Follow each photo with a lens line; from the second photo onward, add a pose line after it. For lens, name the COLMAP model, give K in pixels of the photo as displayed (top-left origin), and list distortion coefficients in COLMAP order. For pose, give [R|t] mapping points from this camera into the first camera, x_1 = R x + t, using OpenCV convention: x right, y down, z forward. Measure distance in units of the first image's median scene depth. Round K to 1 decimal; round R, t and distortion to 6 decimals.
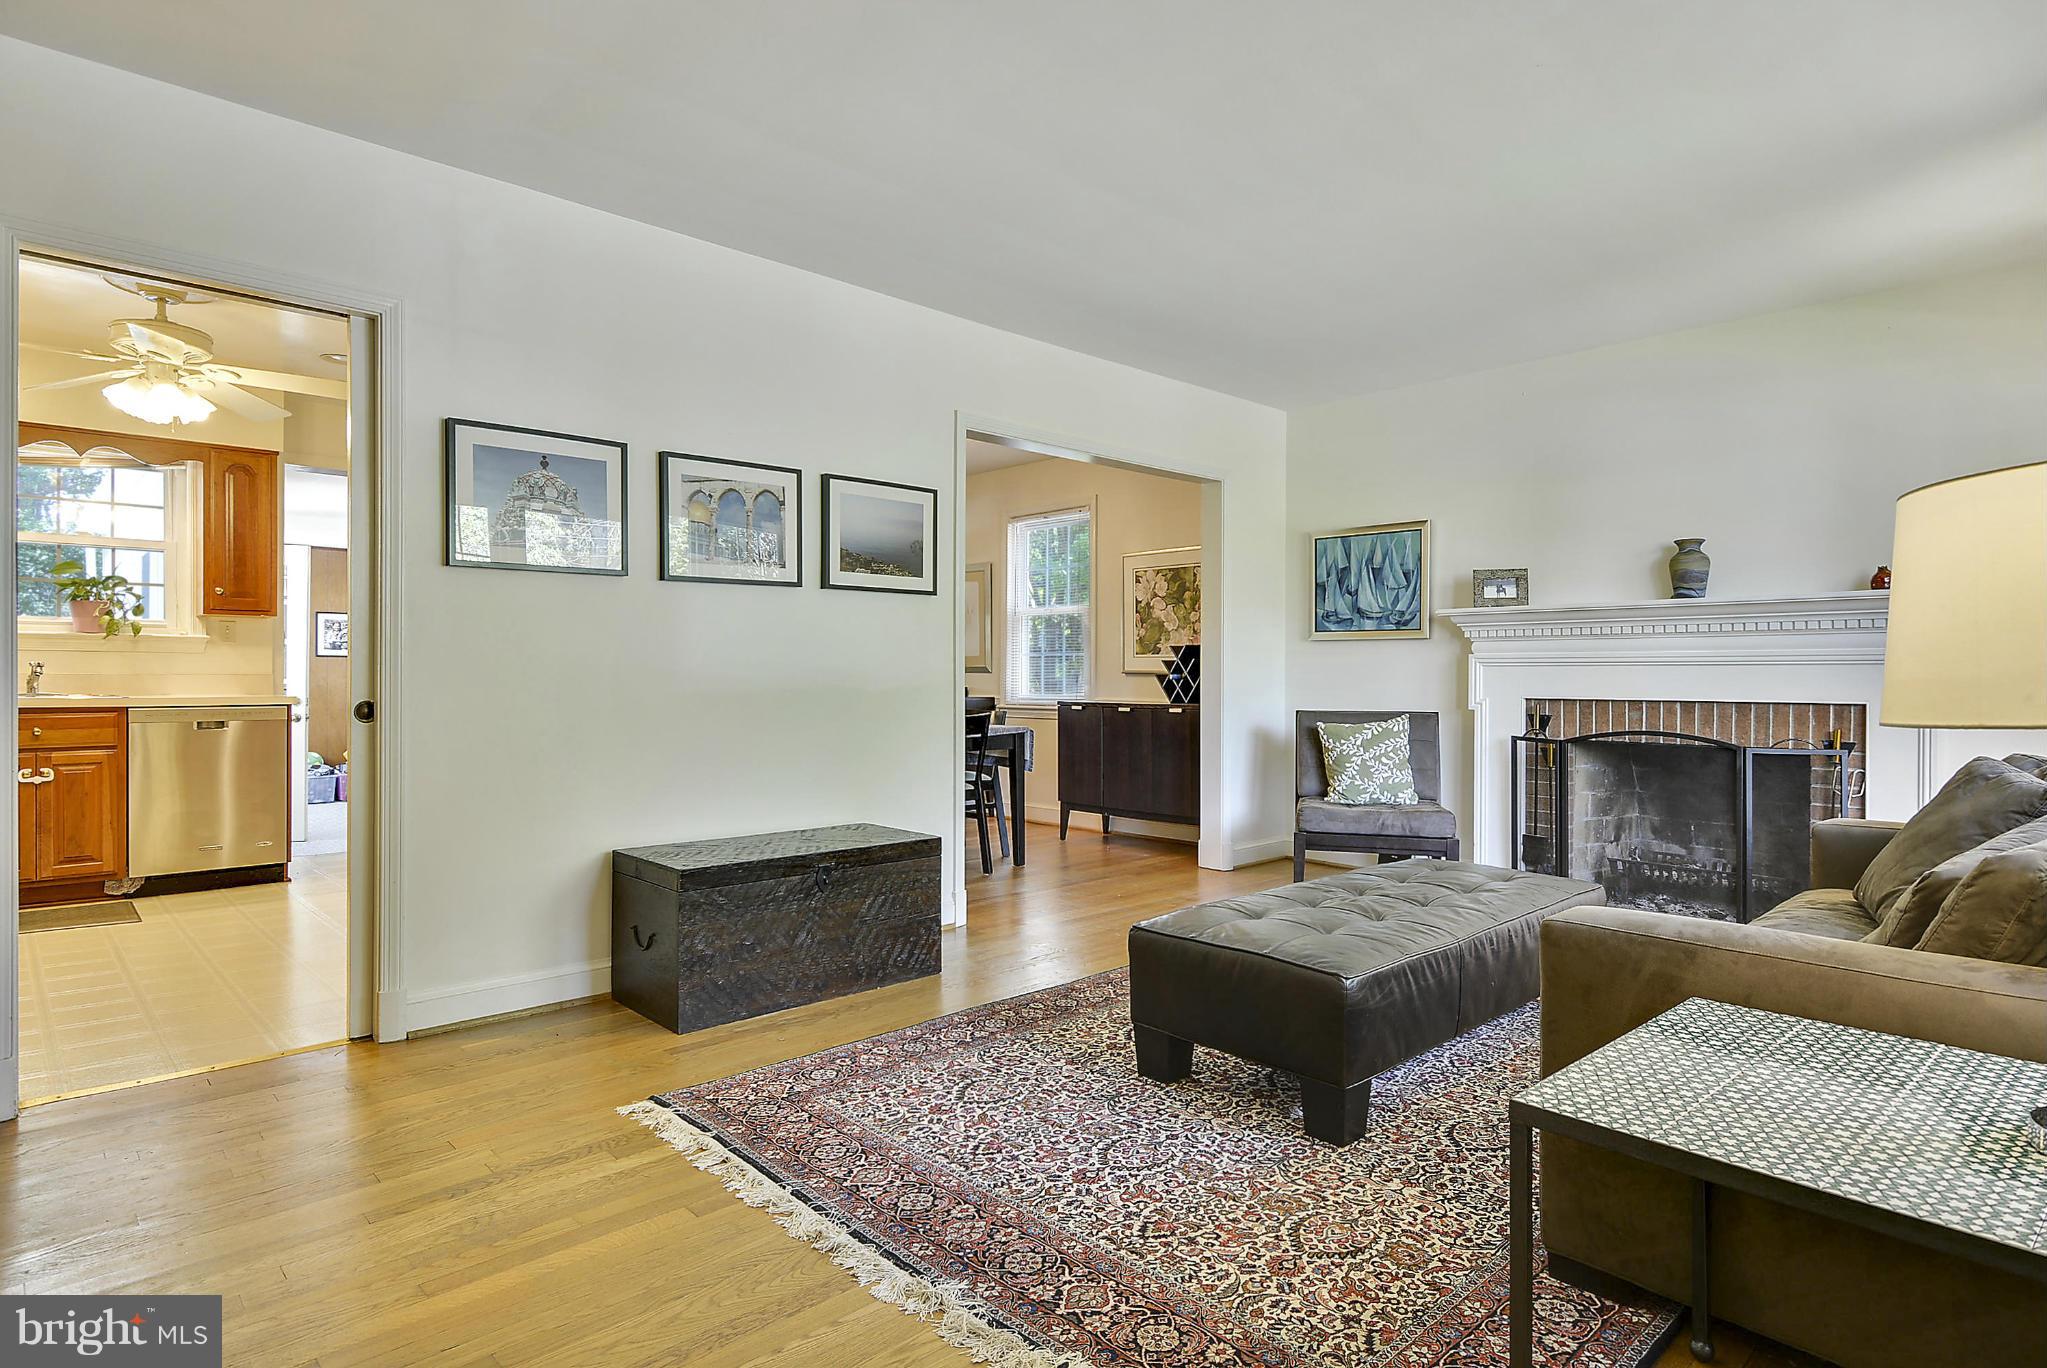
lens RADIAL K [[1090.2, 0, 995.5], [0, 1090.2, 677.0], [0, 0, 1]] dist [-0.000078, -0.000979]
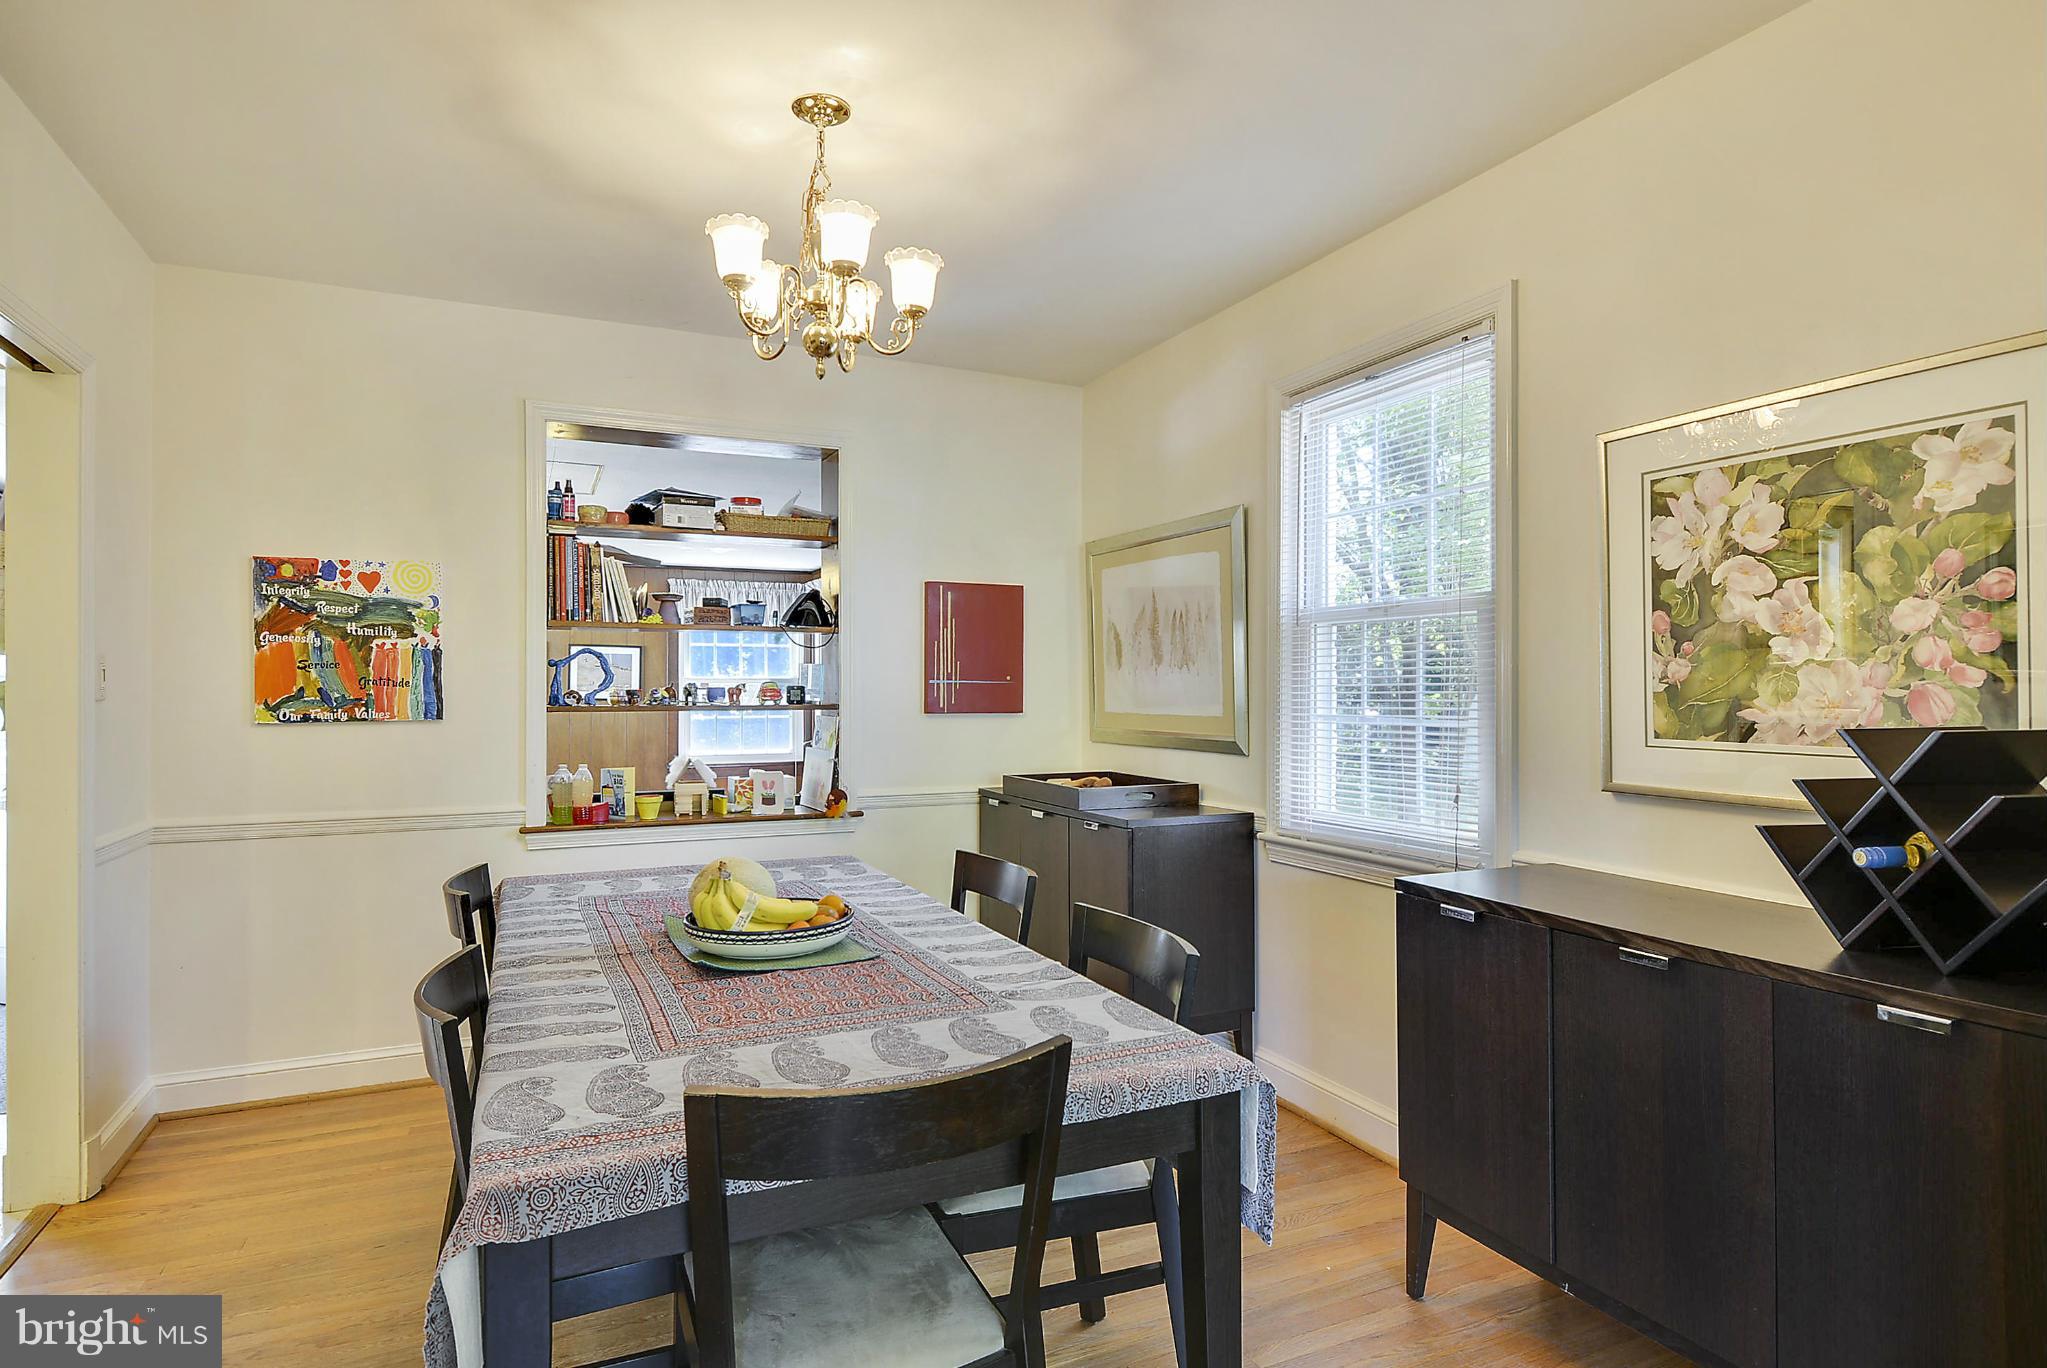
lens RADIAL K [[1090.2, 0, 995.5], [0, 1090.2, 677.0], [0, 0, 1]] dist [-0.000078, -0.000979]
pose [[0.947308, -0.005972, -0.320267, 0.061761], [0.002065, 0.999919, -0.012536, -0.045817], [0.320316, 0.011214, 0.947244, 0.827042]]
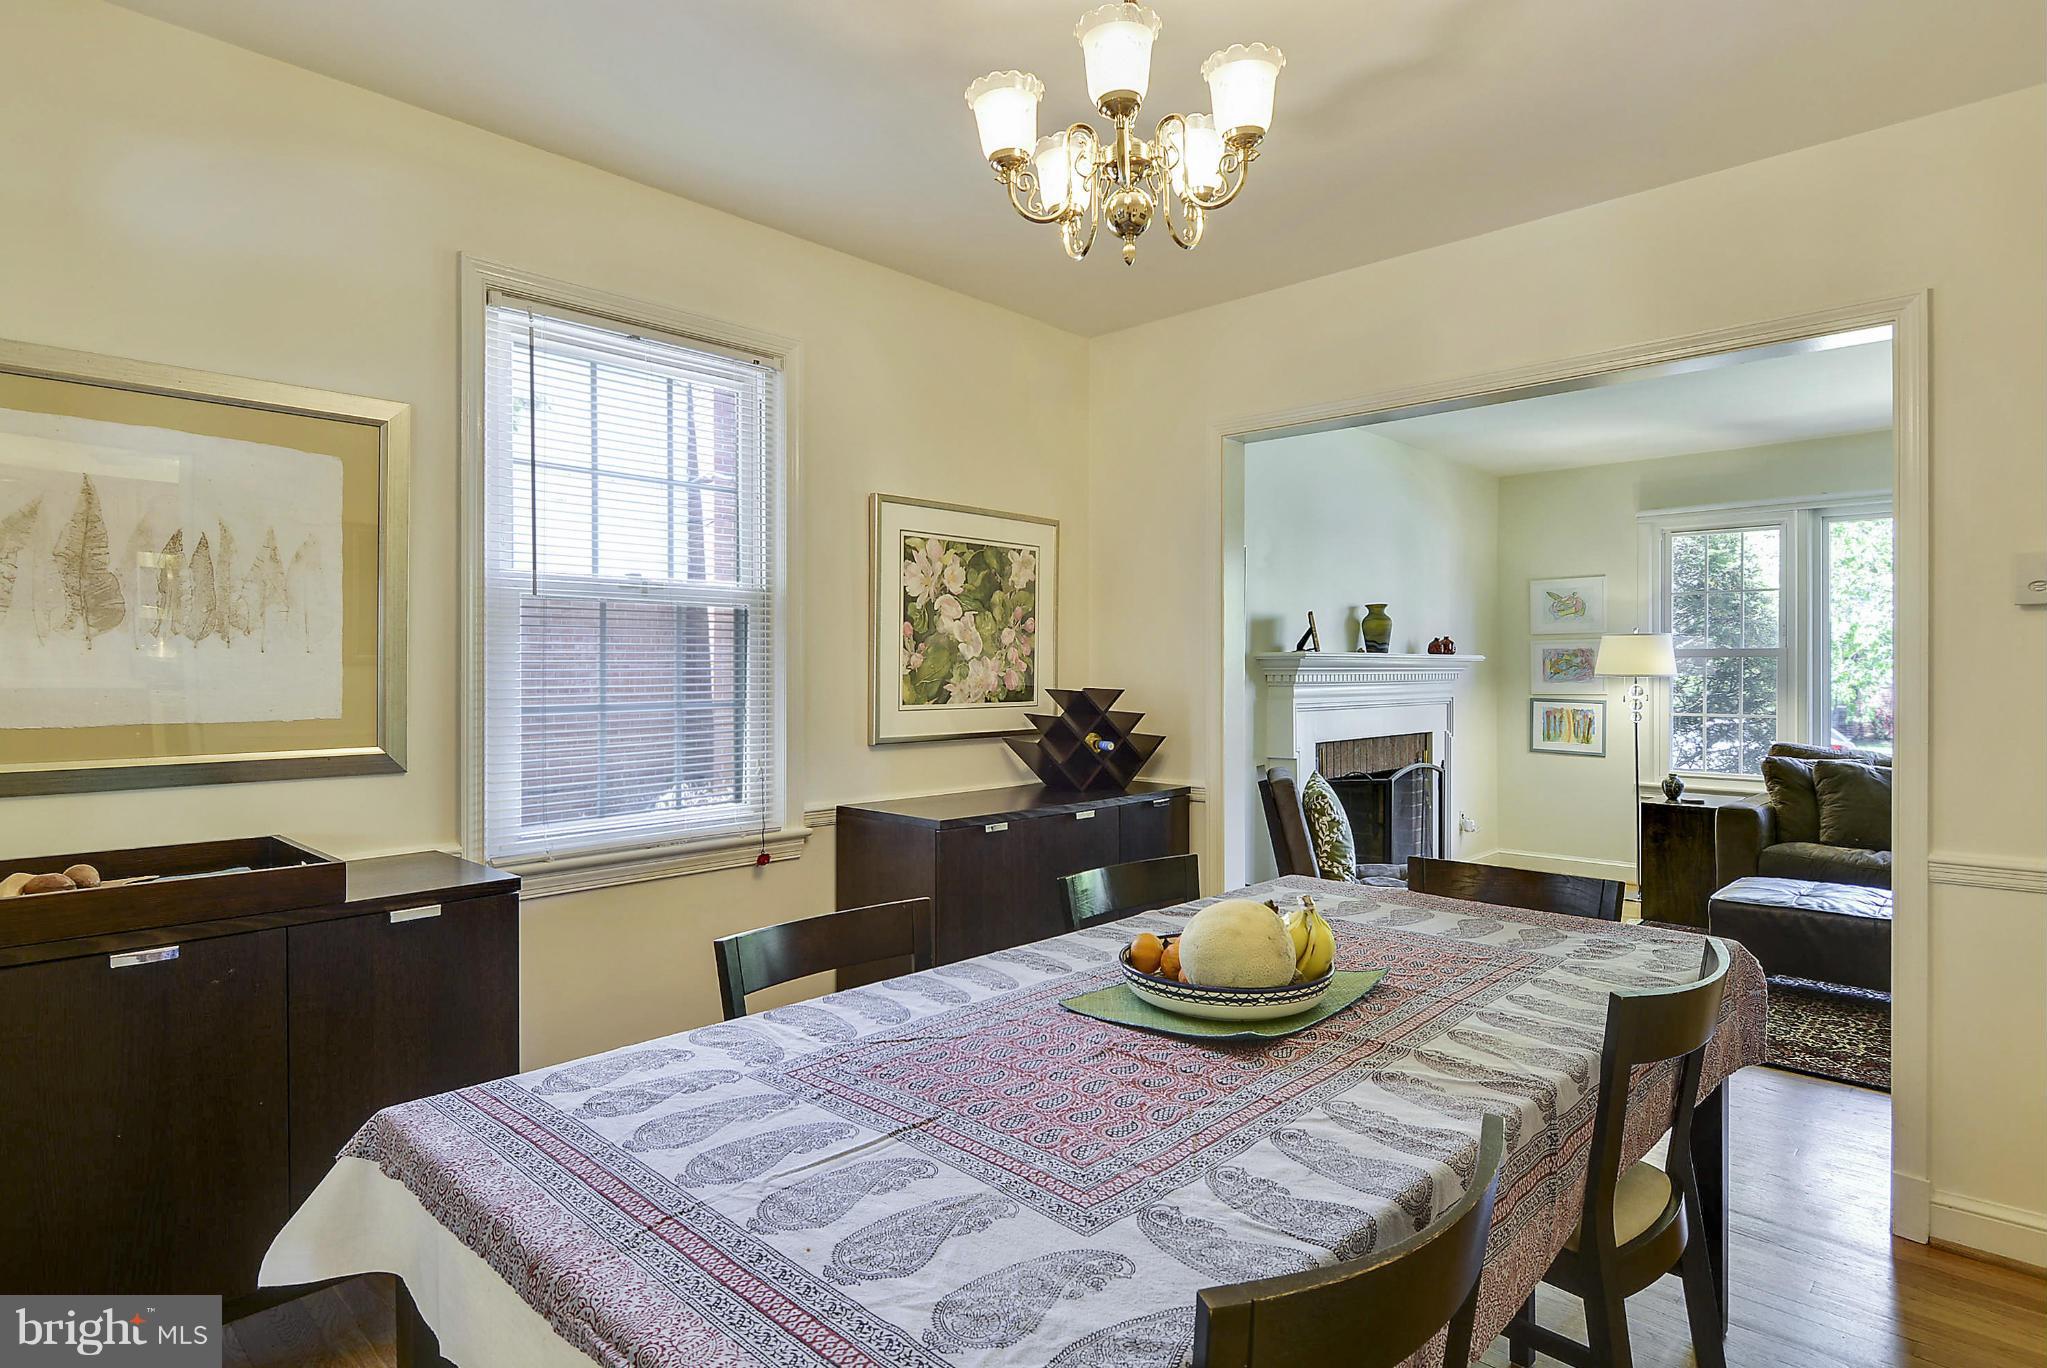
lens RADIAL K [[1090.2, 0, 995.5], [0, 1090.2, 677.0], [0, 0, 1]] dist [-0.000078, -0.000979]
pose [[-0.054830, -0.005740, 0.998479, -0.483295], [0.006148, 0.999963, 0.006086, -0.047026], [-0.998477, 0.006472, -0.054793, 1.294534]]
